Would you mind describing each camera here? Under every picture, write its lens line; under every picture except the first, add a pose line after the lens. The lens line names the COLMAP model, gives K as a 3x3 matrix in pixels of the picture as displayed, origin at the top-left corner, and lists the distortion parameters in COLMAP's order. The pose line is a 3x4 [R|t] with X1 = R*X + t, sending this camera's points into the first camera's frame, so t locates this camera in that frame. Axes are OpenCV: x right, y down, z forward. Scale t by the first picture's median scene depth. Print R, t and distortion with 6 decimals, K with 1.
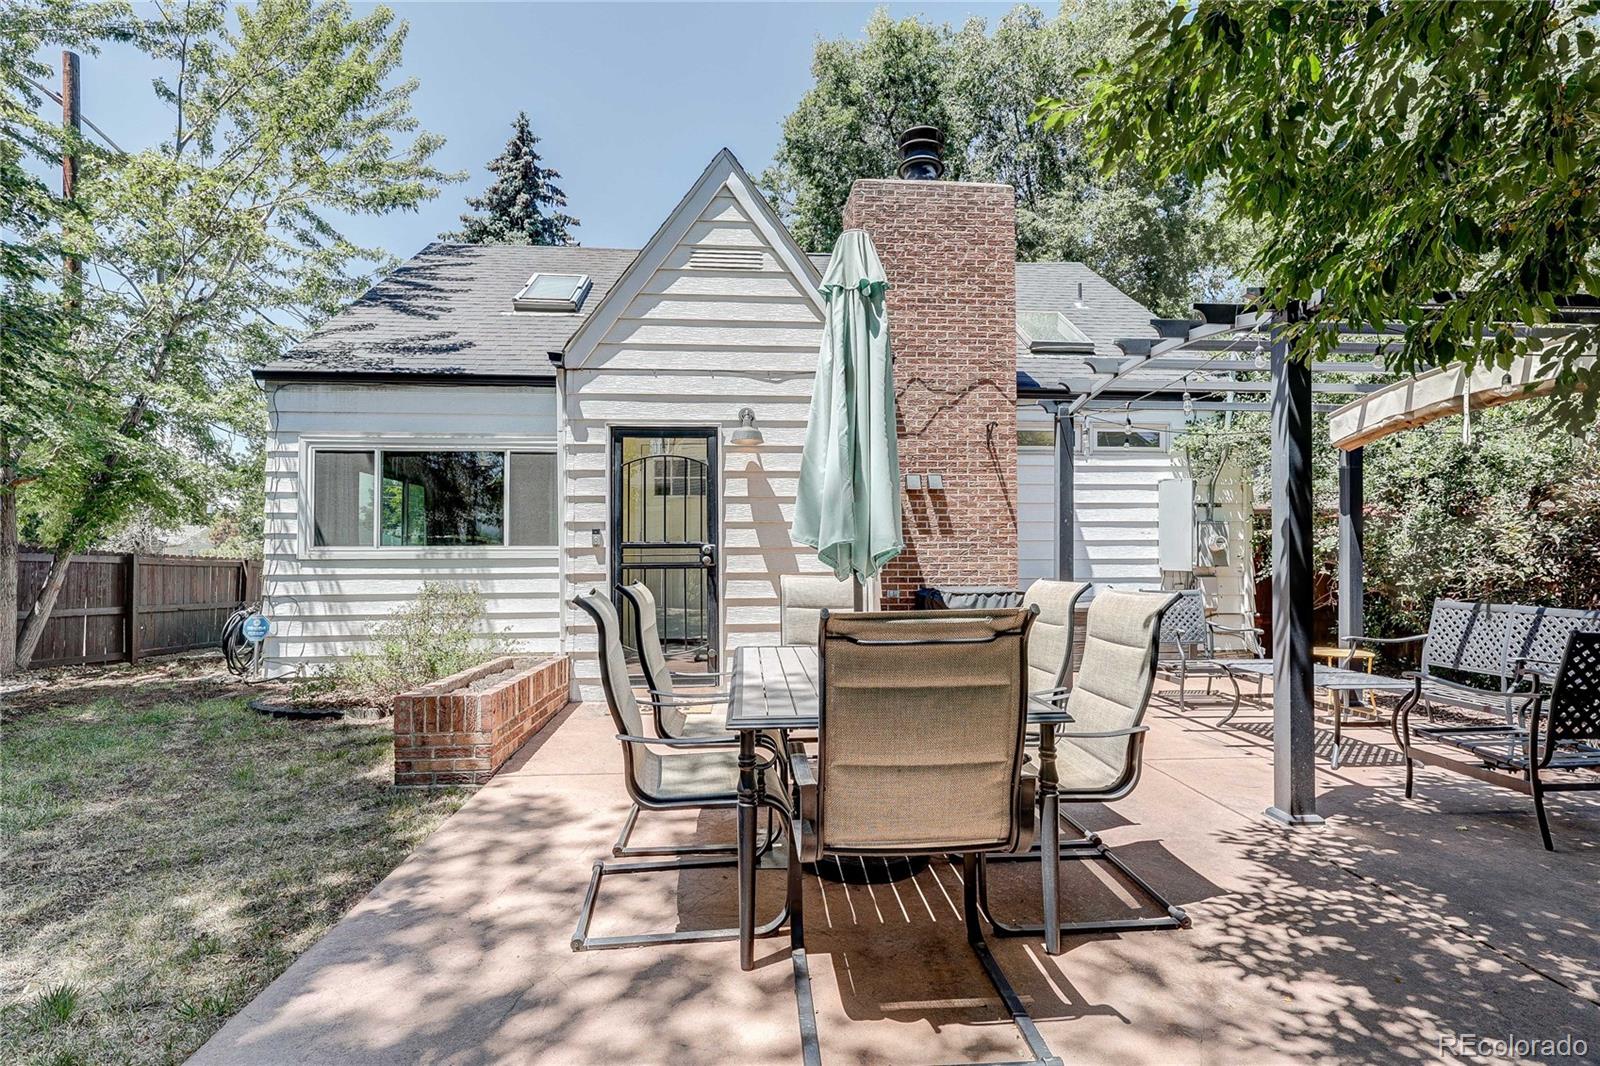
lens RADIAL K [[763.5, 0, 800.0], [0, 763.5, 533.0], [0, 0, 1]] dist [-0.001508, -0.000260]
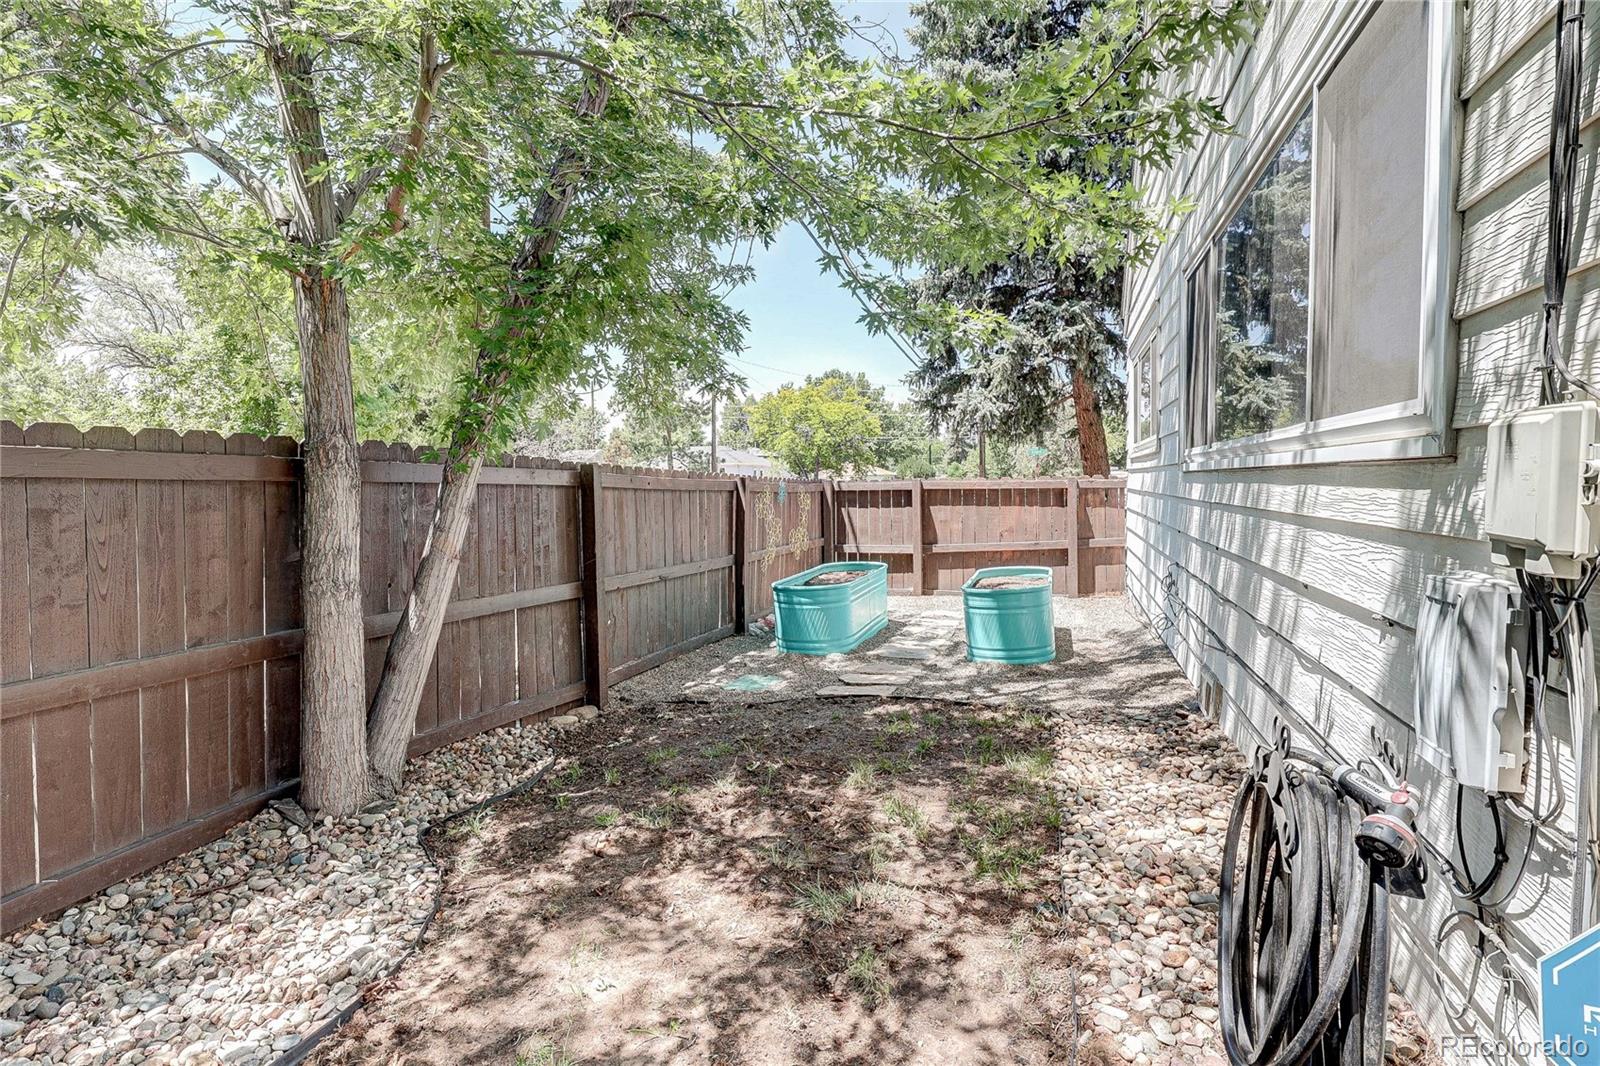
lens RADIAL K [[763.5, 0, 800.0], [0, 763.5, 533.0], [0, 0, 1]] dist [-0.001508, -0.000260]
pose [[0.926333, 0.030045, -0.375505, -0.654045], [0.010325, 0.994415, 0.105037, 0.023553], [0.376564, -0.101176, 0.920849, 0.695464]]
